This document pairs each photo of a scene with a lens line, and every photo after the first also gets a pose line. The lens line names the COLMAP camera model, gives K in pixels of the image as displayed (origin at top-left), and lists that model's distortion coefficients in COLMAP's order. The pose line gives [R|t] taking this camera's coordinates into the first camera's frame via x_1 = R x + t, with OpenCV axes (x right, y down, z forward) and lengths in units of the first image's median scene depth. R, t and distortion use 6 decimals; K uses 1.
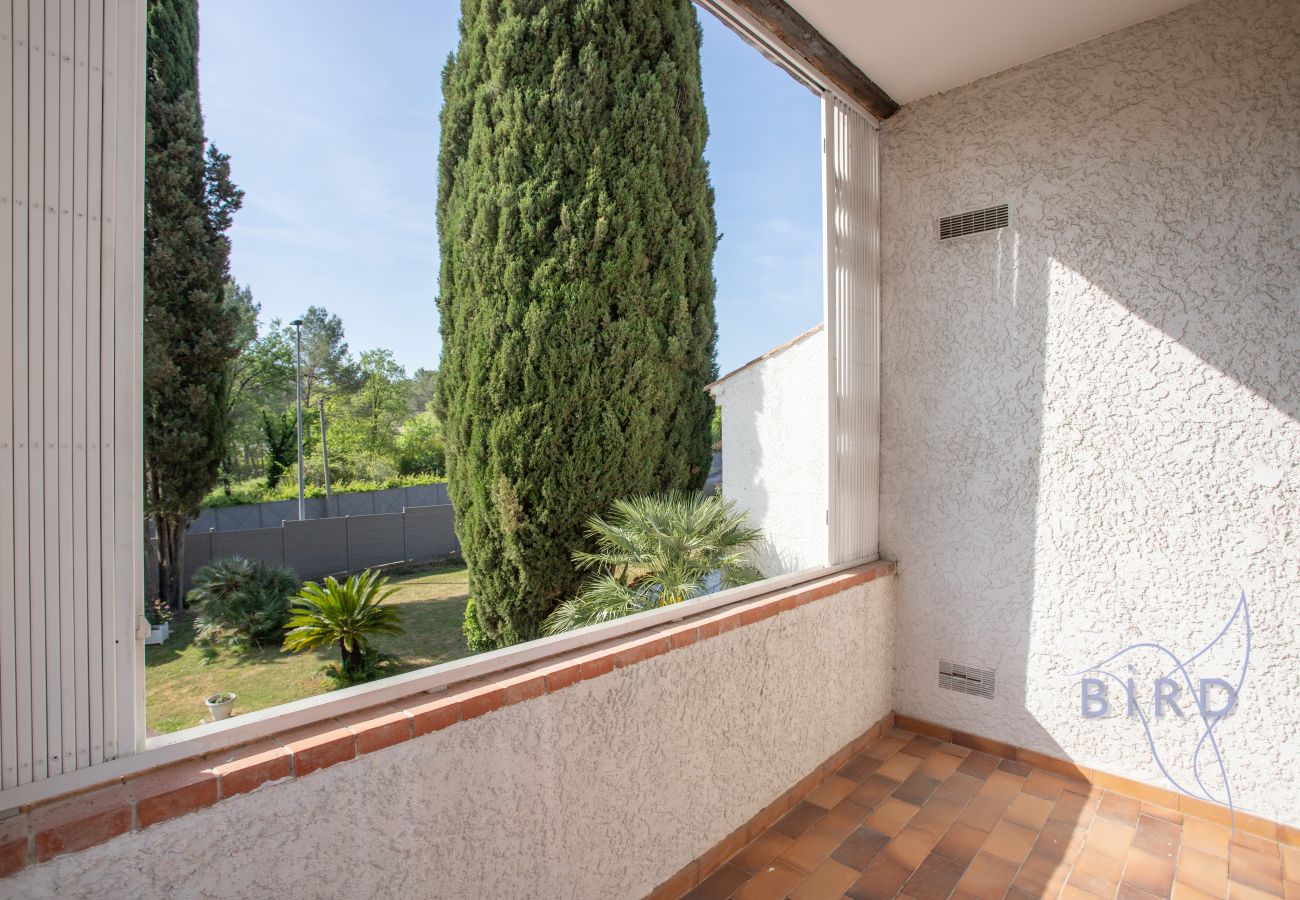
lens RADIAL K [[657.2, 0, 646.6], [0, 657.2, 452.6], [0, 0, 1]] dist [-0.076686, 0.037220]
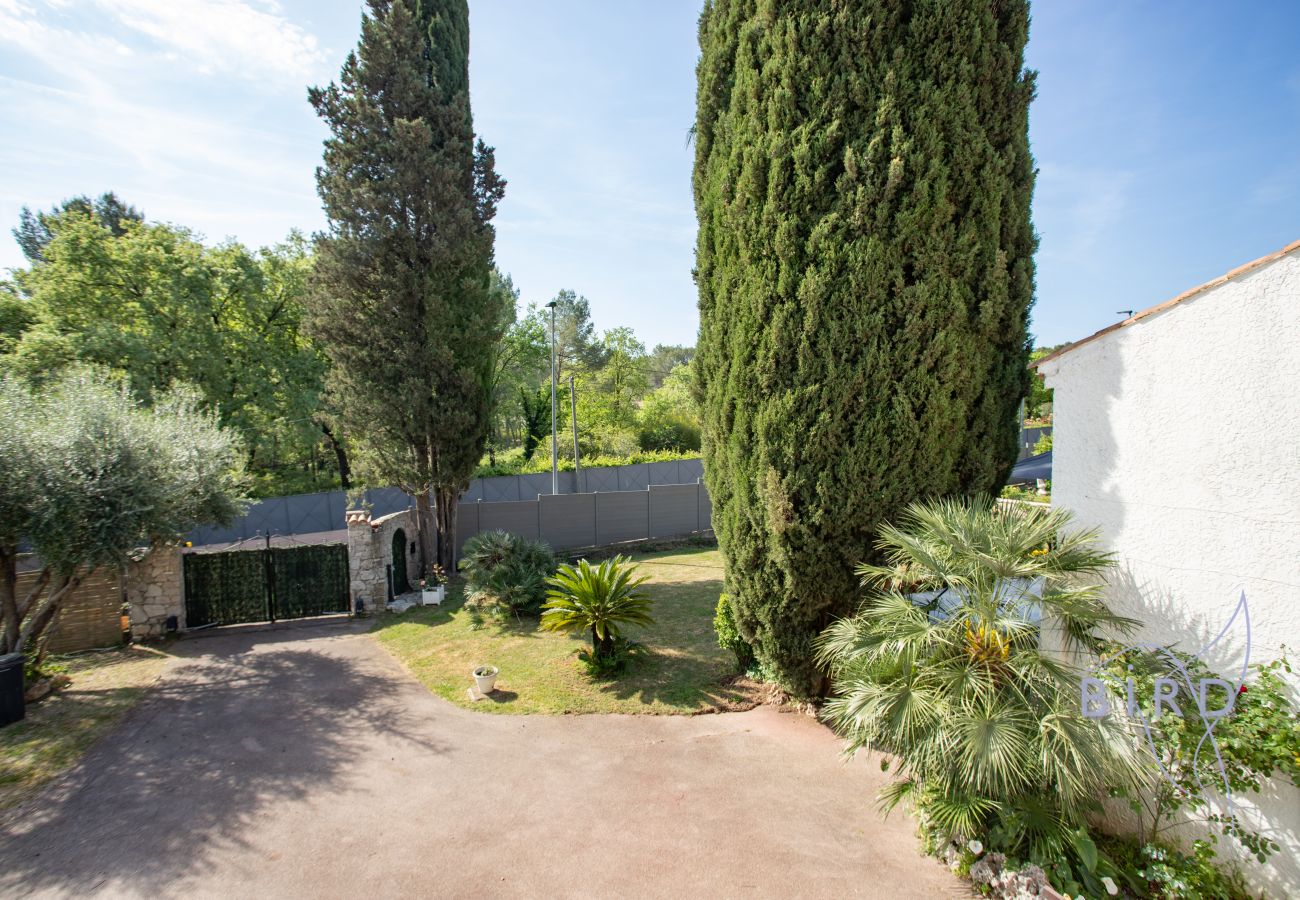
lens RADIAL K [[657.2, 0, 646.6], [0, 657.2, 452.6], [0, 0, 1]] dist [-0.076686, 0.037220]
pose [[0.939829, 0.025564, -0.340687, -0.073214], [-0.012041, 0.999056, 0.041748, -0.019238], [0.341432, -0.035134, 0.939249, 0.111503]]
